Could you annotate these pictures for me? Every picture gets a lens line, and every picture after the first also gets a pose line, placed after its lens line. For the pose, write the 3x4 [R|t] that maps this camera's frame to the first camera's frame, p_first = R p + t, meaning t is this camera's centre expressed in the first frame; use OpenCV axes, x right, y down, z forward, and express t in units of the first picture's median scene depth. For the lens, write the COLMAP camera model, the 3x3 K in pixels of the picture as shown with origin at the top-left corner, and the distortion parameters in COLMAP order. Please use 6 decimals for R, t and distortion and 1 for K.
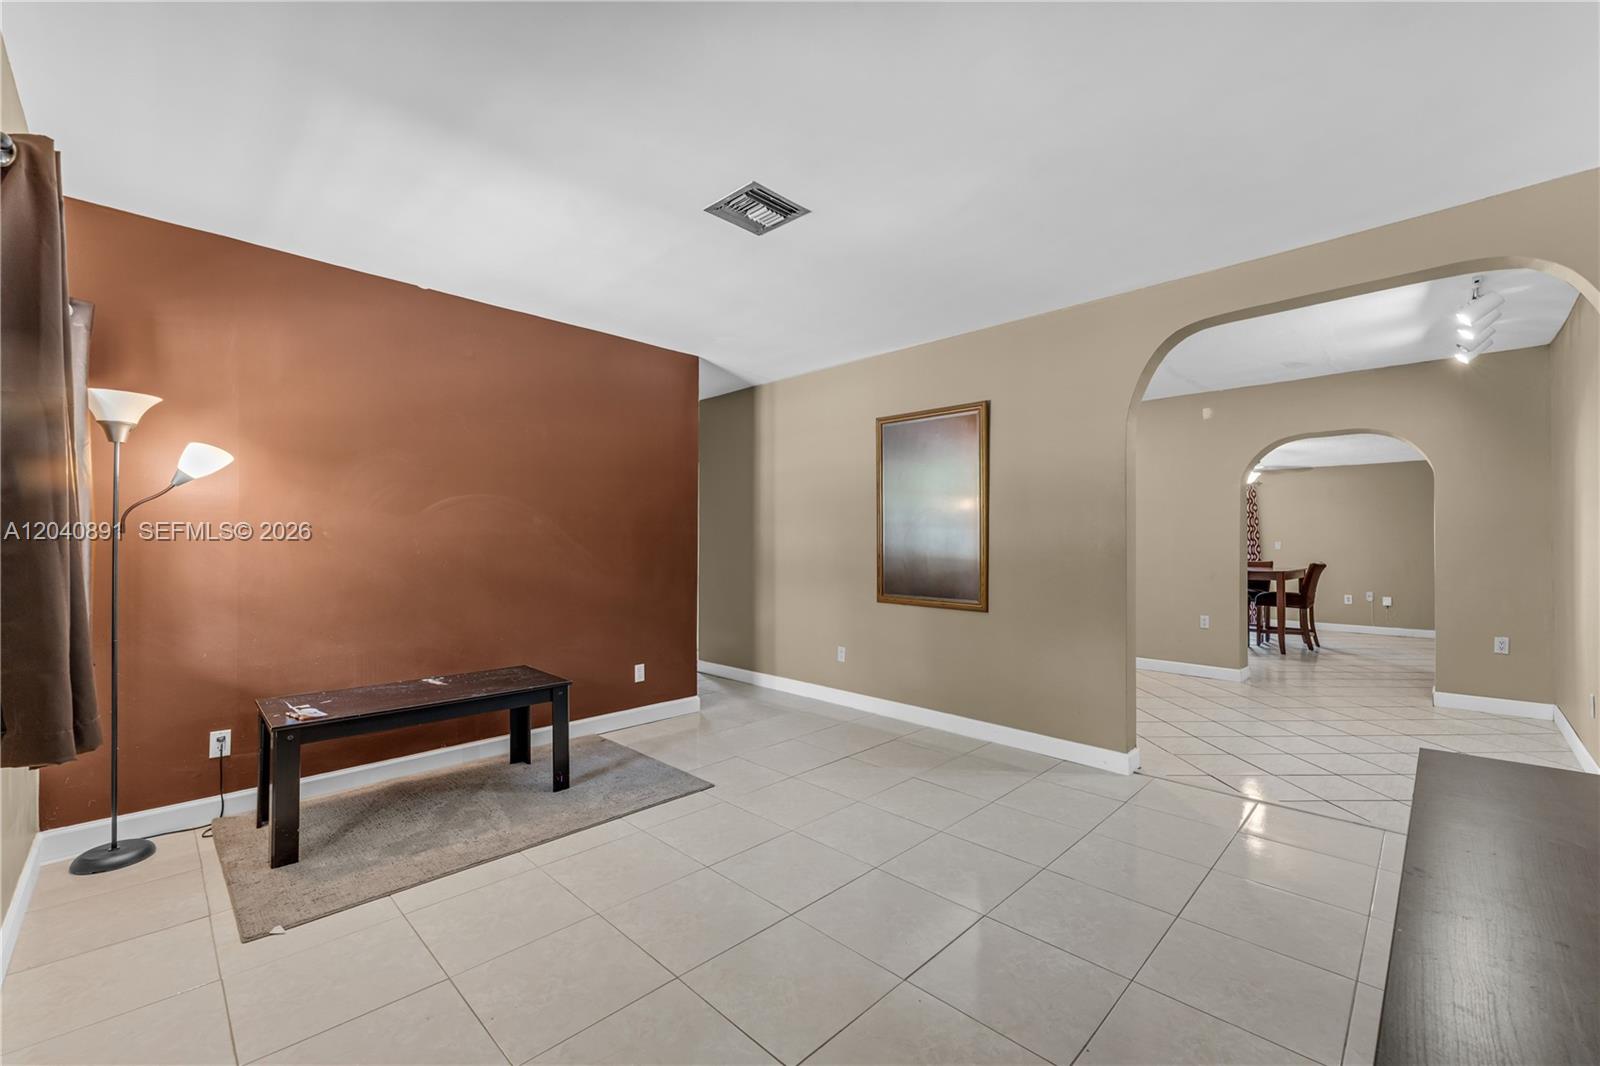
lens RADIAL K [[657.7, 0, 798.2], [0, 657.7, 538.0], [0, 0, 1]] dist [-0.001894, -0.000325]
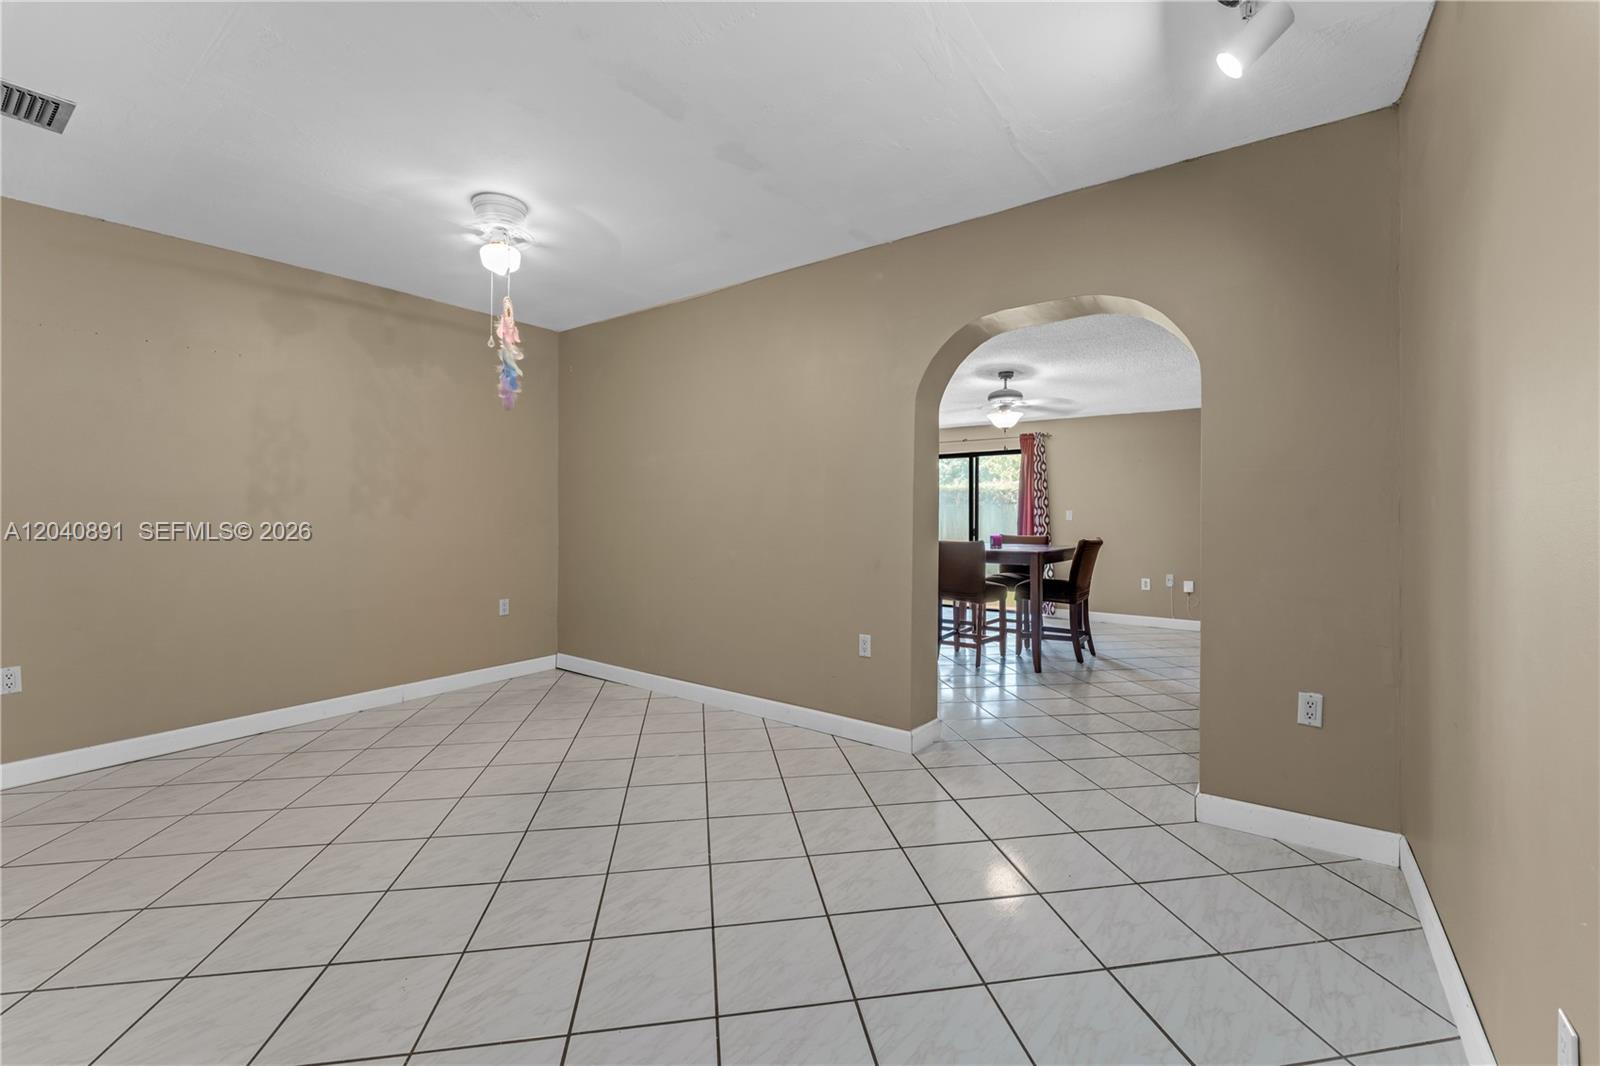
lens RADIAL K [[661.8, 0, 801.3], [0, 661.8, 513.7], [0, 0, 1]] dist [-0.002260, -0.000462]
pose [[0.988129, 0.000820, 0.153625, 0.365894], [-0.001834, 0.999977, 0.006457, 0.006390], [-0.153617, -0.006662, 0.988108, 0.336624]]
